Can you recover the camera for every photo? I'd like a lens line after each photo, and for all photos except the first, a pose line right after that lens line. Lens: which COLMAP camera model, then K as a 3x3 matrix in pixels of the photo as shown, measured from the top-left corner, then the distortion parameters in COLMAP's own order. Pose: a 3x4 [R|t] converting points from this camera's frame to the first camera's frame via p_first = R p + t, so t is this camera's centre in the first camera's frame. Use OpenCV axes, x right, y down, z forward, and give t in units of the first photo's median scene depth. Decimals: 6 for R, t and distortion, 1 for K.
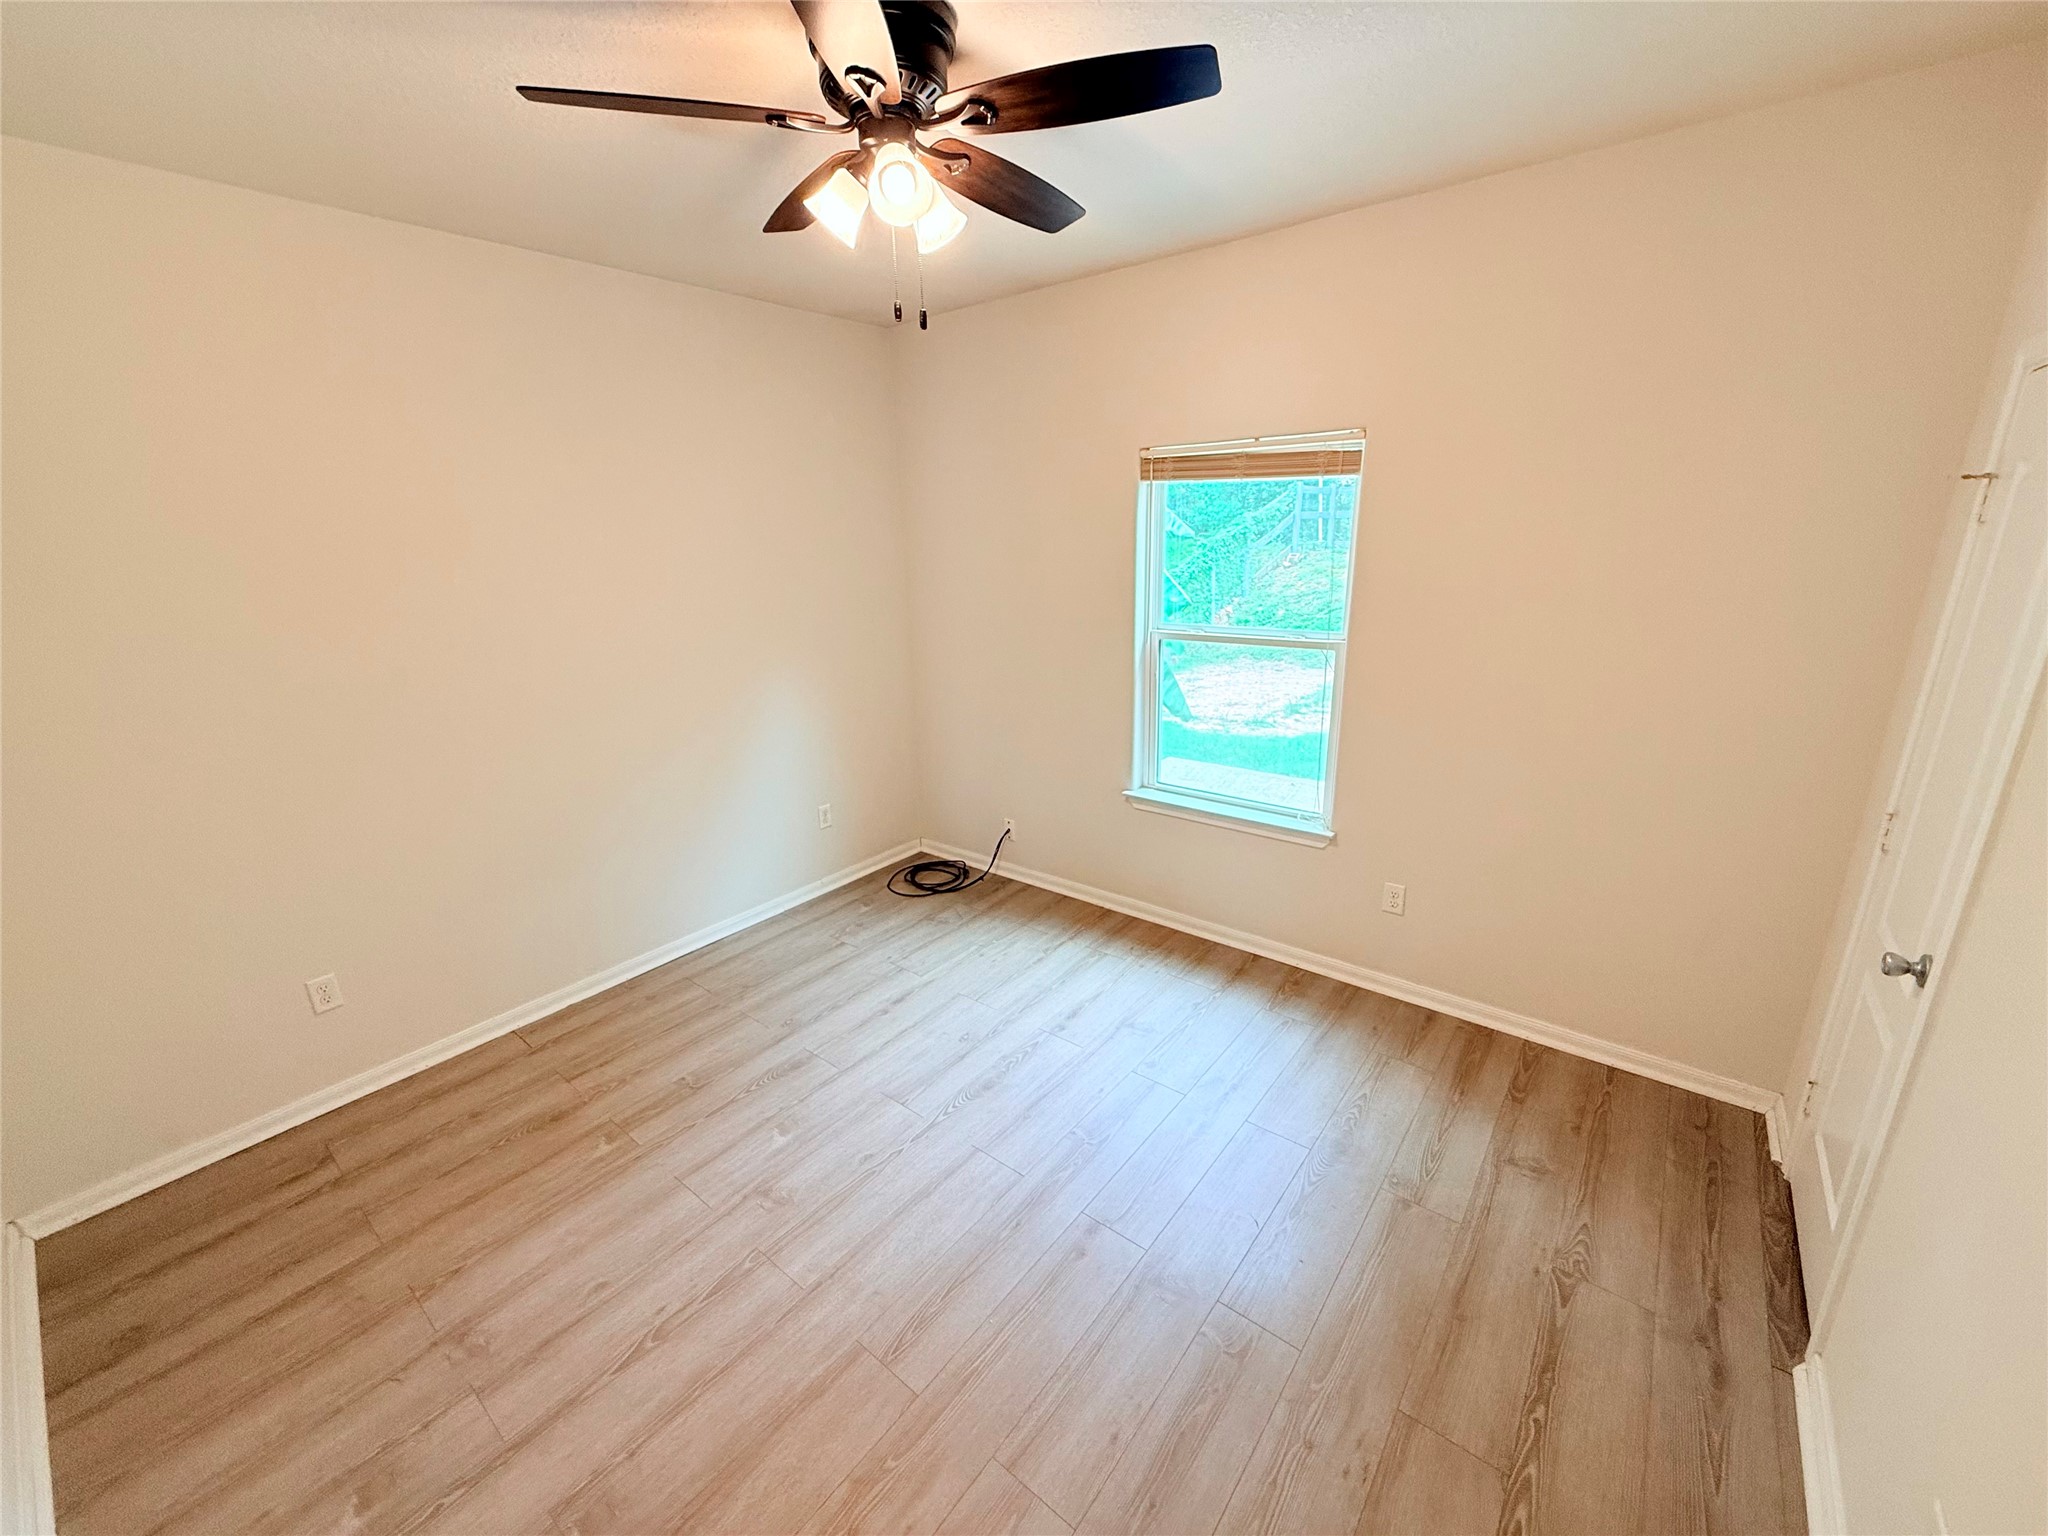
lens RADIAL K [[811.4, 0, 1024.0], [0, 811.4, 768.0], [0, 0, 1]] dist [-0.000172, -0.000154]
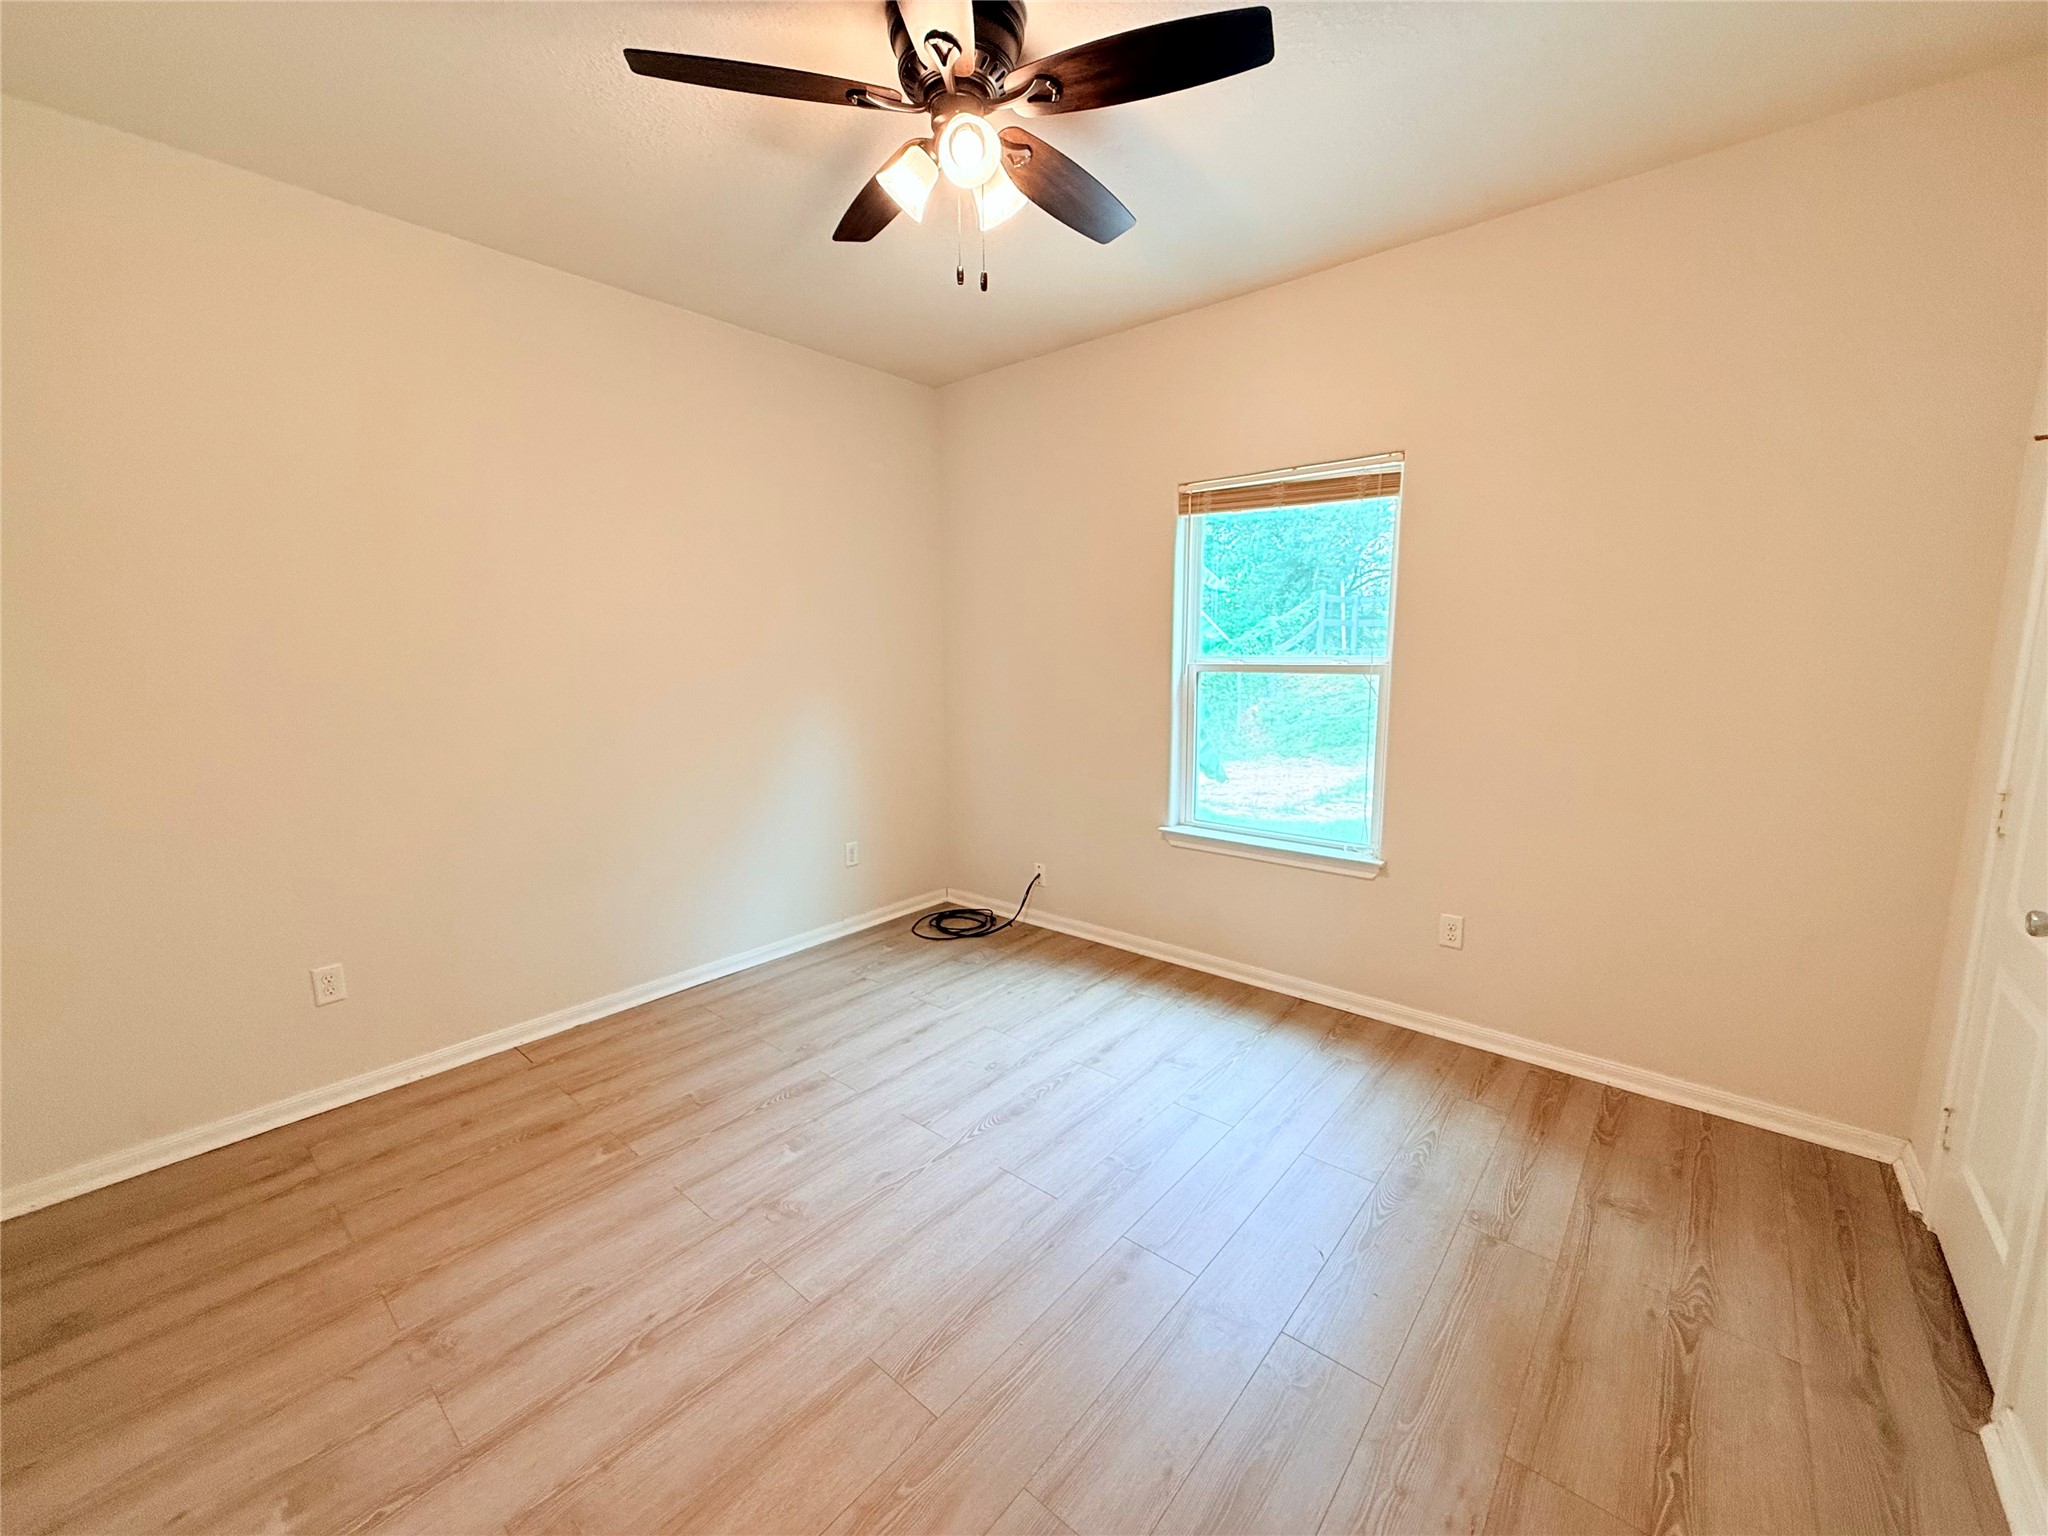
lens RADIAL K [[812.8, 0, 1024.0], [0, 812.8, 768.0], [0, 0, 1]] dist [0.000451, -0.000451]
pose [[0.999355, 0.022144, -0.028272, -0.022242], [-0.025799, 0.990337, -0.136263, 0.155355], [0.024982, 0.136904, 0.990269, 0.039227]]
